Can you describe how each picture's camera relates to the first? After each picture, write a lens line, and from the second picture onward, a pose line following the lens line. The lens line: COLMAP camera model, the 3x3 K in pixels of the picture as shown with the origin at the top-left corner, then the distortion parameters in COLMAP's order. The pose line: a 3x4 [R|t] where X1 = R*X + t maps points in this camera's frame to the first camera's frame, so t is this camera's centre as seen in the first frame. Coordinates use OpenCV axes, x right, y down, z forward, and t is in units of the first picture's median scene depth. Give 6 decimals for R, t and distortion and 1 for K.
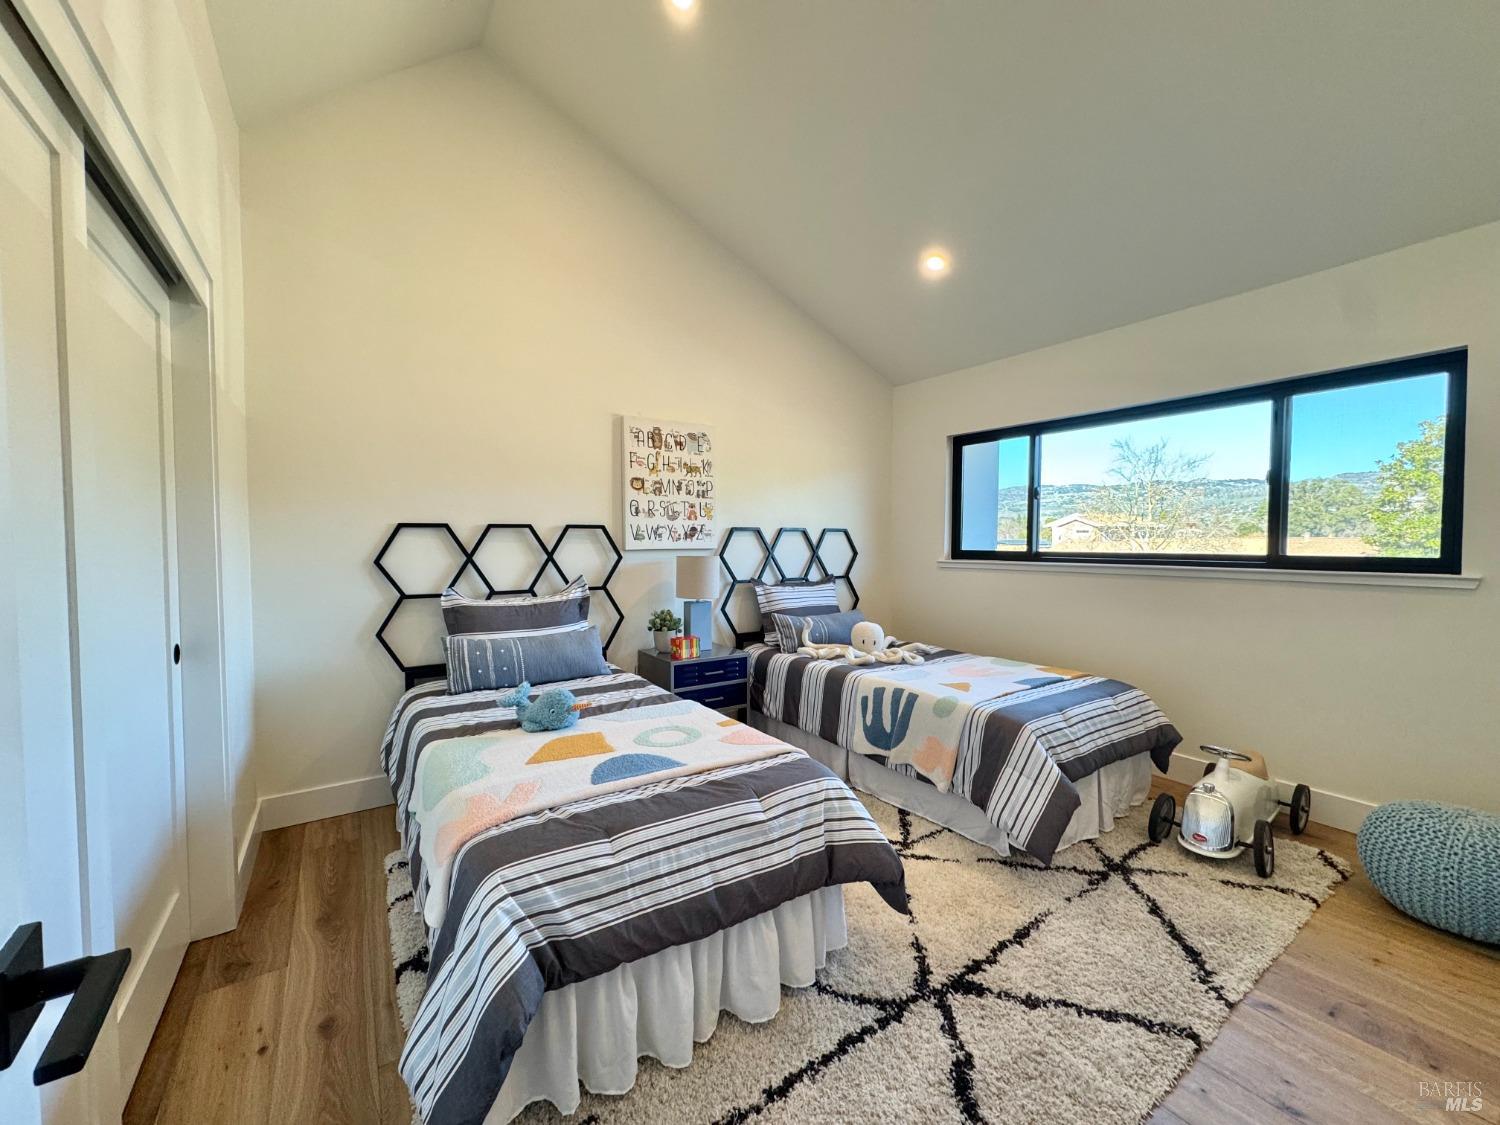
lens RADIAL K [[595.3, 0, 755.3], [0, 595.3, 563.3], [0, 0, 1]] dist [-0.003744, 0.001384]
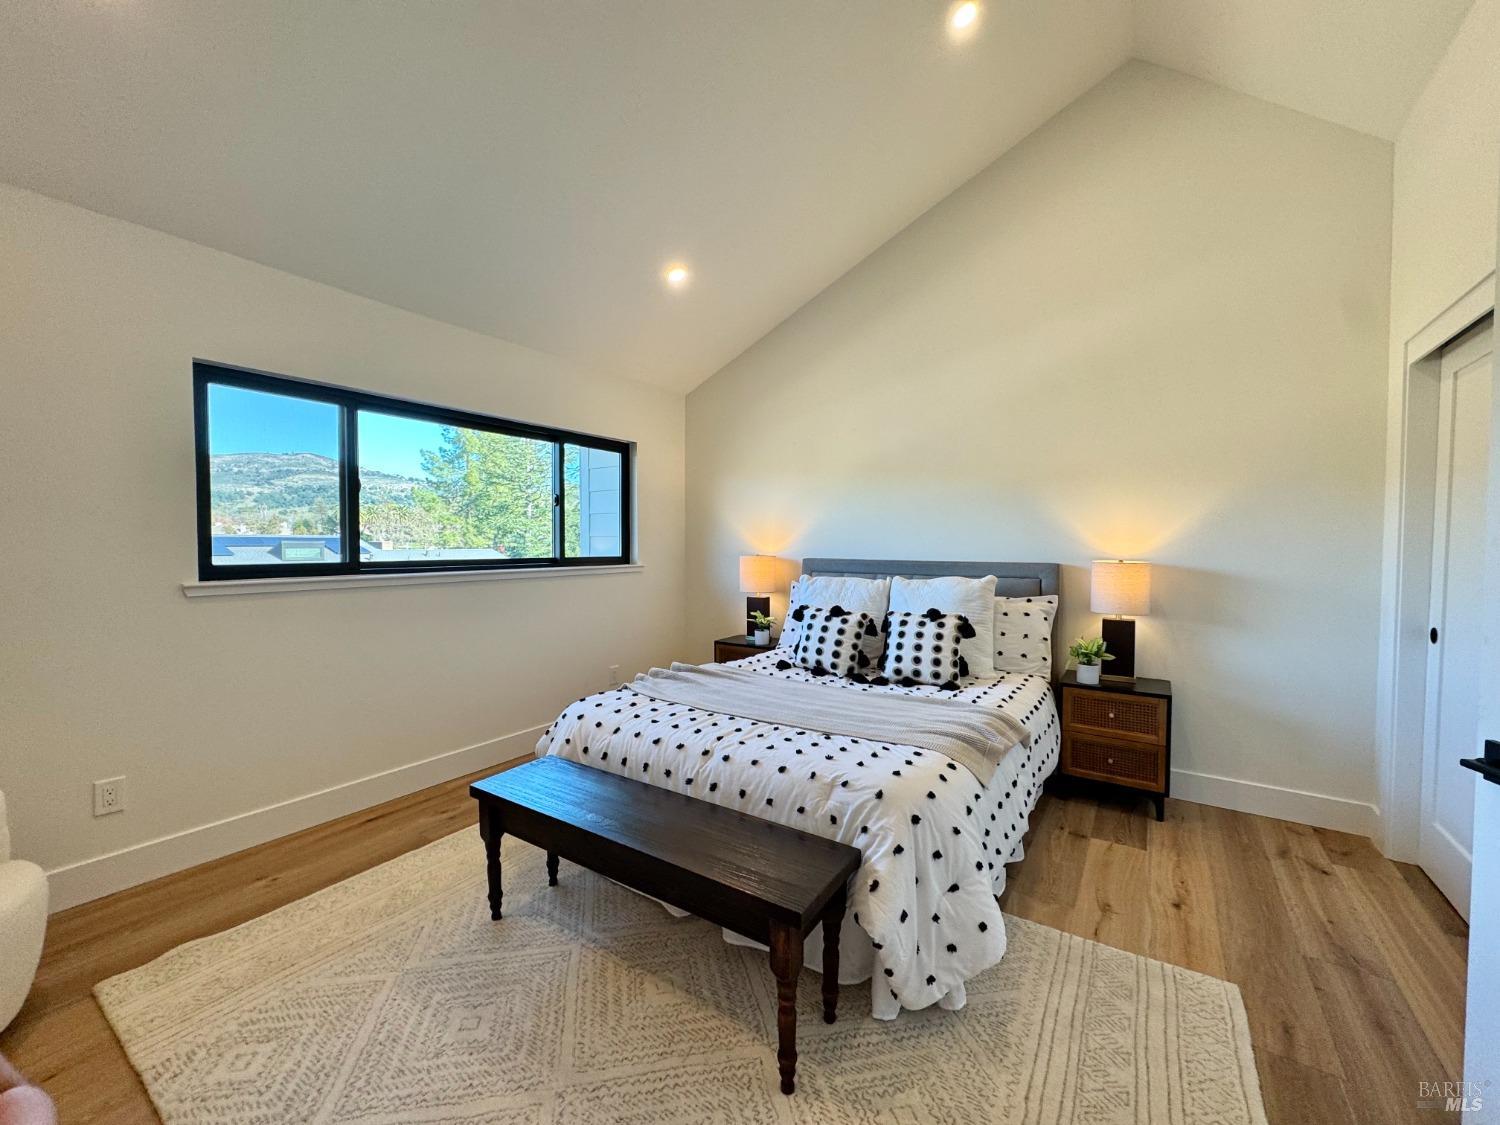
lens RADIAL K [[595.3, 0, 756.2], [0, 595.3, 559.8], [0, 0, 1]] dist [-0.003744, 0.001384]
pose [[-0.388352, -0.035999, 0.920808, -0.441560], [0.022293, 0.998577, 0.048441, -0.050697], [-0.921242, 0.039340, -0.386997, 0.873638]]
